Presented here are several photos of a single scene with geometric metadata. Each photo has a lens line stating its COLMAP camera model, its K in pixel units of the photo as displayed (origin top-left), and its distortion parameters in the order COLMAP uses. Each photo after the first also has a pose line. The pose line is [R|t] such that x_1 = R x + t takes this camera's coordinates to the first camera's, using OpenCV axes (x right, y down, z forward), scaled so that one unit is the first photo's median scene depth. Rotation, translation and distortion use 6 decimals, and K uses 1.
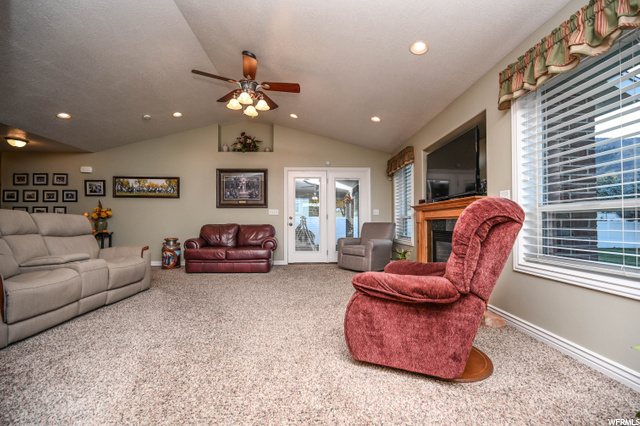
lens RADIAL K [[258.1, 0, 320.0], [0, 258.1, 213.0], [0, 0, 1]] dist [0.000222, 0.000082]
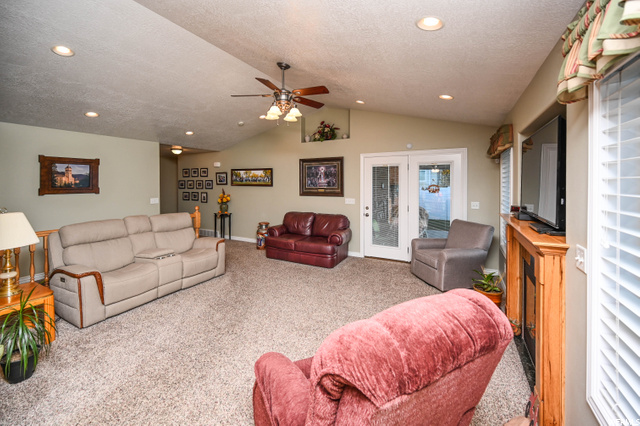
lens RADIAL K [[261.2, 0, 319.2], [0, 261.2, 181.1], [0, 0, 1]] dist [-0.001234, -0.000058]
pose [[0.865682, -0.000931, -0.500593, 0.218028], [0.014030, 0.999651, 0.022403, -0.106289], [0.500397, -0.026417, 0.865393, 0.102889]]
